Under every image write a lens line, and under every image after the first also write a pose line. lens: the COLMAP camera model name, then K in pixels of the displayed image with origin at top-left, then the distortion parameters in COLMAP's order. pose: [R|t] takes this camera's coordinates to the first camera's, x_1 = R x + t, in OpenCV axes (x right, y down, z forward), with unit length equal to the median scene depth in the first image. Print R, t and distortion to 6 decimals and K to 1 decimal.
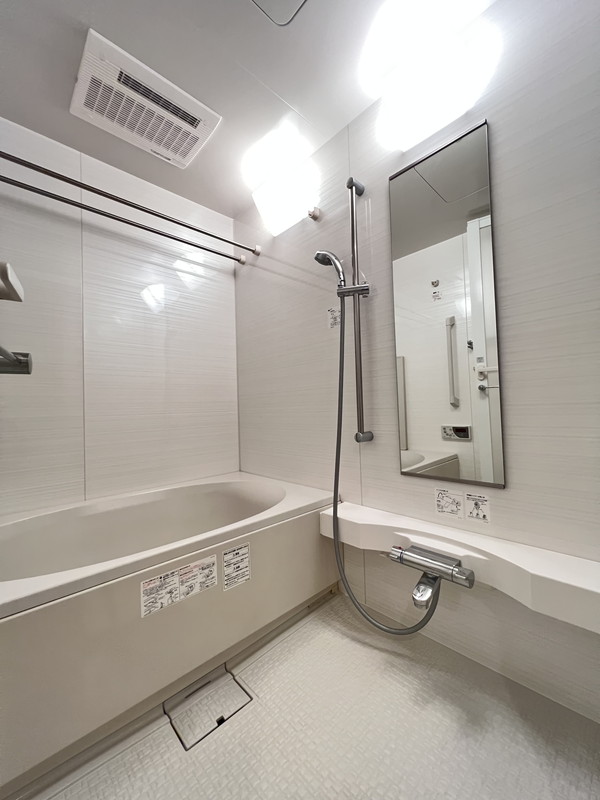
lens RADIAL K [[322.0, 0, 300.1], [0, 322.0, 399.4], [0, 0, 1]] dist [-0.003546, -0.000302]
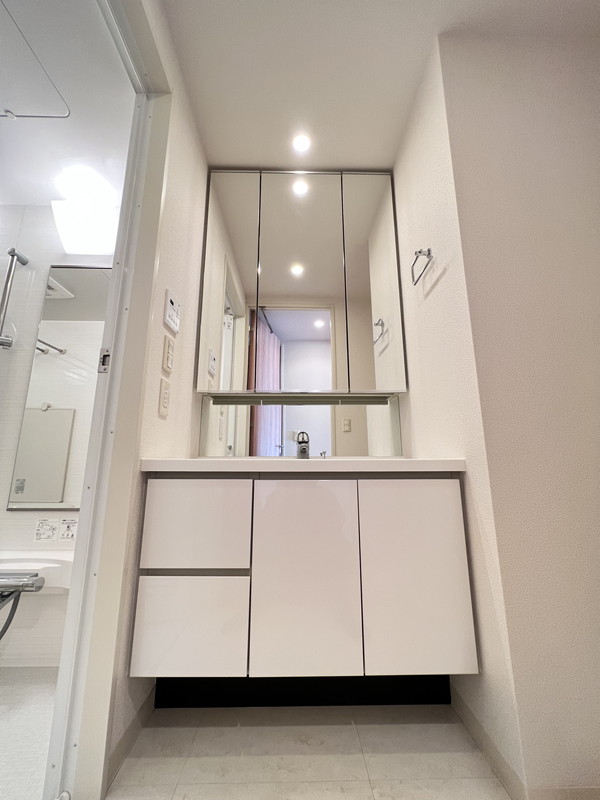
lens RADIAL K [[322.0, 0, 300.5], [0, 322.0, 401.0], [0, 0, 1]] dist [-0.003546, -0.000302]
pose [[0.673611, 0.180062, 0.716817, 0.145261], [-0.045431, 0.978122, -0.203008, 0.045223], [-0.737689, 0.104183, 0.667054, -0.560461]]
